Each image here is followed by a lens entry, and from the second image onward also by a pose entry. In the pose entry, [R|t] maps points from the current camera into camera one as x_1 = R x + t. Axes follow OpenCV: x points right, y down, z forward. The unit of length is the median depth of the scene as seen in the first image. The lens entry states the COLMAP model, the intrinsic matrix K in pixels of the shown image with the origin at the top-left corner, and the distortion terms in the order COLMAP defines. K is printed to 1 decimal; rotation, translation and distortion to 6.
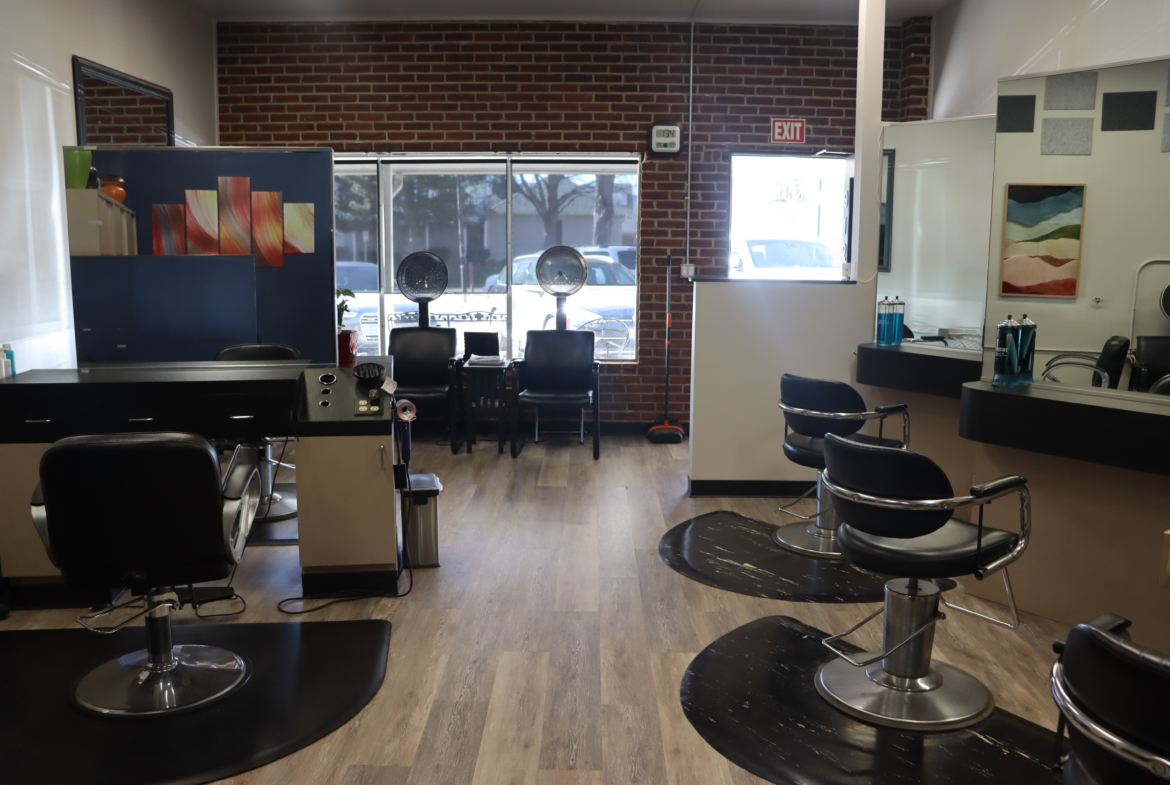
lens RADIAL K [[1023.1, 0, 586.8], [0, 1023.1, 394.9], [0, 0, 1]] dist [-0.116589, 0.095309]
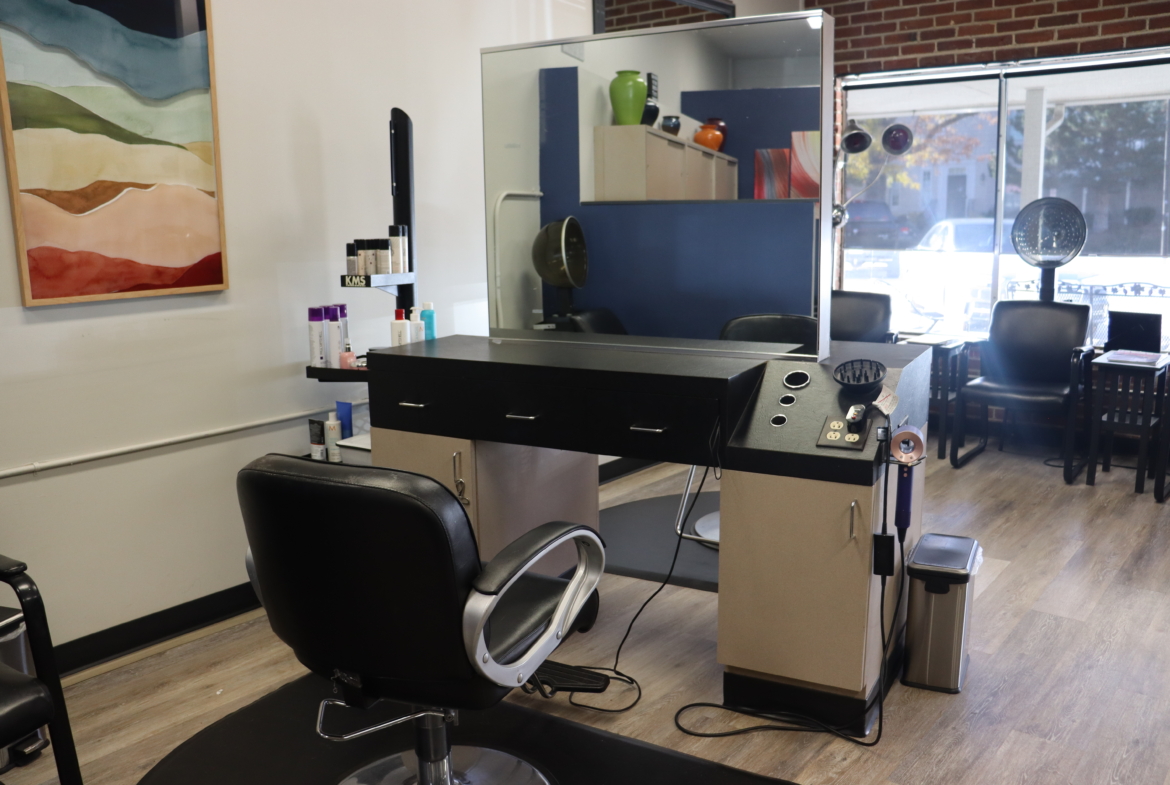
lens RADIAL K [[1023.1, 0, 551.7], [0, 1023.1, 399.3], [0, 0, 1]] dist [-0.116589, 0.095309]
pose [[0.780645, 0.100190, -0.616892, 0.011707], [-0.073457, 0.994934, 0.068631, -0.020128], [0.620643, -0.008262, 0.784050, 0.223058]]
